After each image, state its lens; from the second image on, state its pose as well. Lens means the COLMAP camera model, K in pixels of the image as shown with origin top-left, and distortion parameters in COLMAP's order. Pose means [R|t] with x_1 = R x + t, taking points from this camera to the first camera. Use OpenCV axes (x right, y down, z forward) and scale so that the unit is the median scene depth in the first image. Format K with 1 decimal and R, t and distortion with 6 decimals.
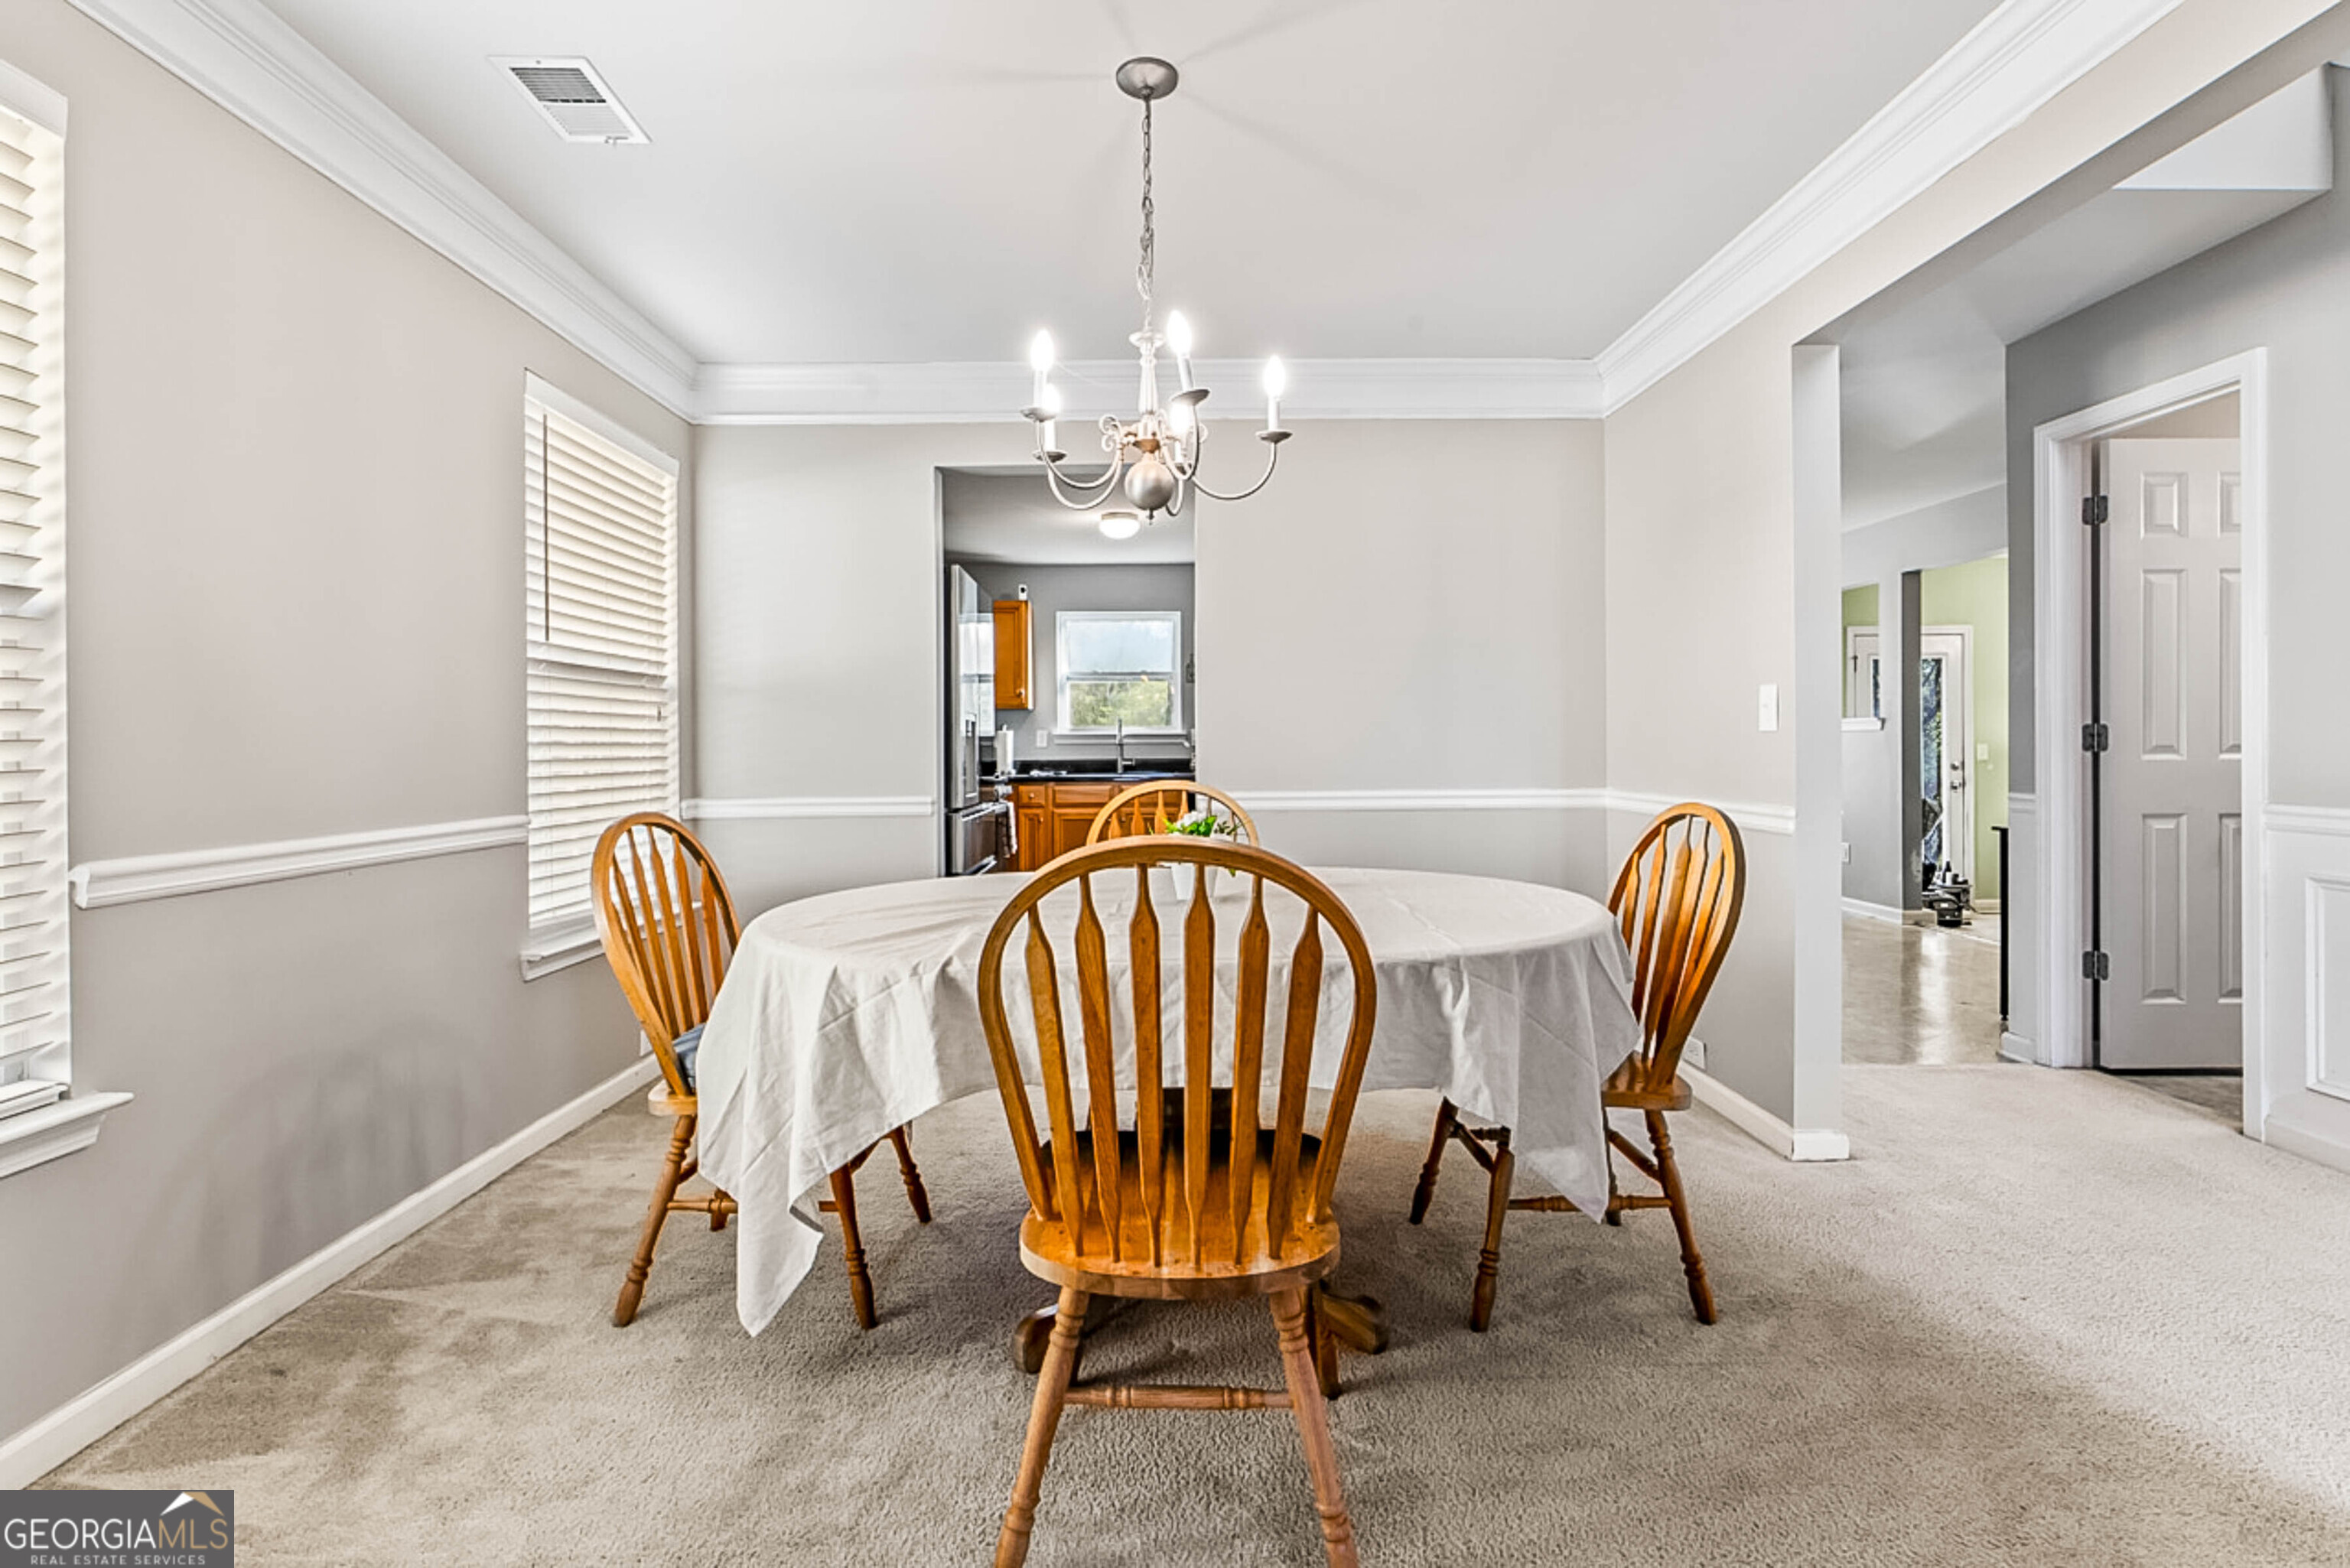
lens RADIAL K [[1047.8, 0, 1197.7], [0, 1047.8, 751.7], [0, 0, 1]] dist [-0.002169, 0.001462]
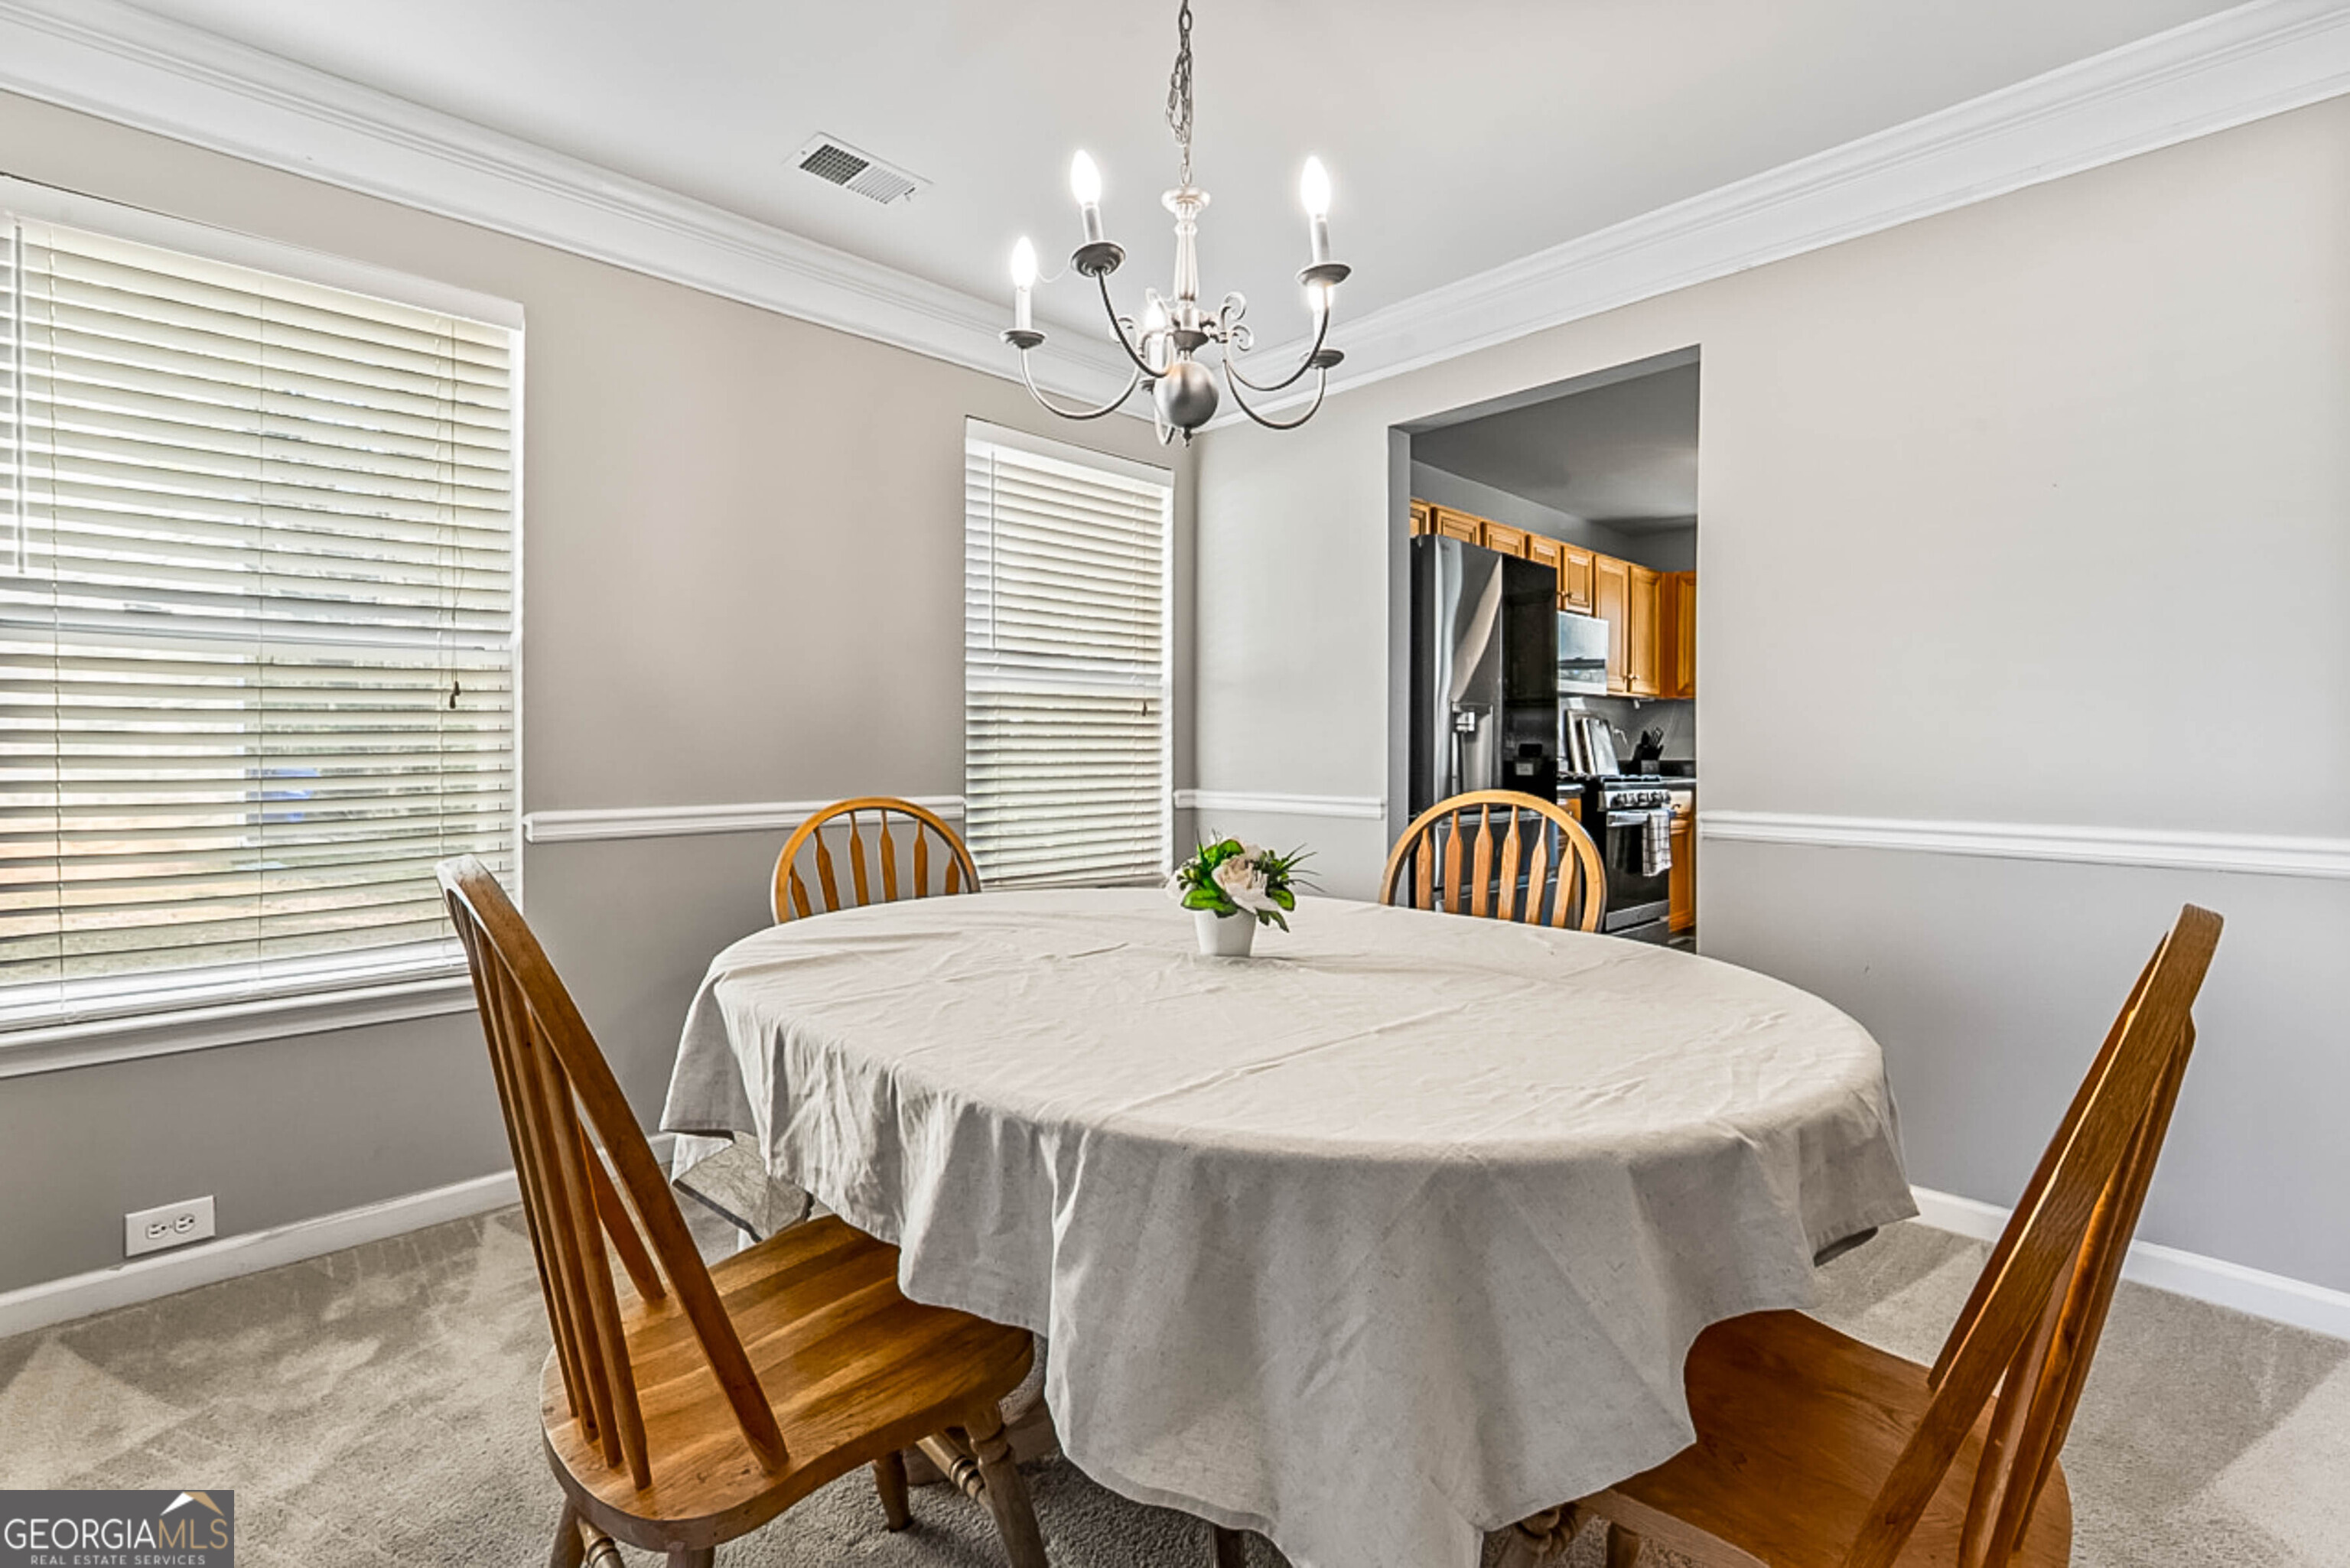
lens RADIAL K [[1047.8, 0, 1204.9], [0, 1047.8, 746.1], [0, 0, 1]] dist [-0.002169, 0.001462]
pose [[0.691203, 0.011714, -0.722565, 0.393173], [-0.012852, 0.999910, 0.003916, -0.004147], [0.722546, 0.006579, 0.691292, 0.379936]]
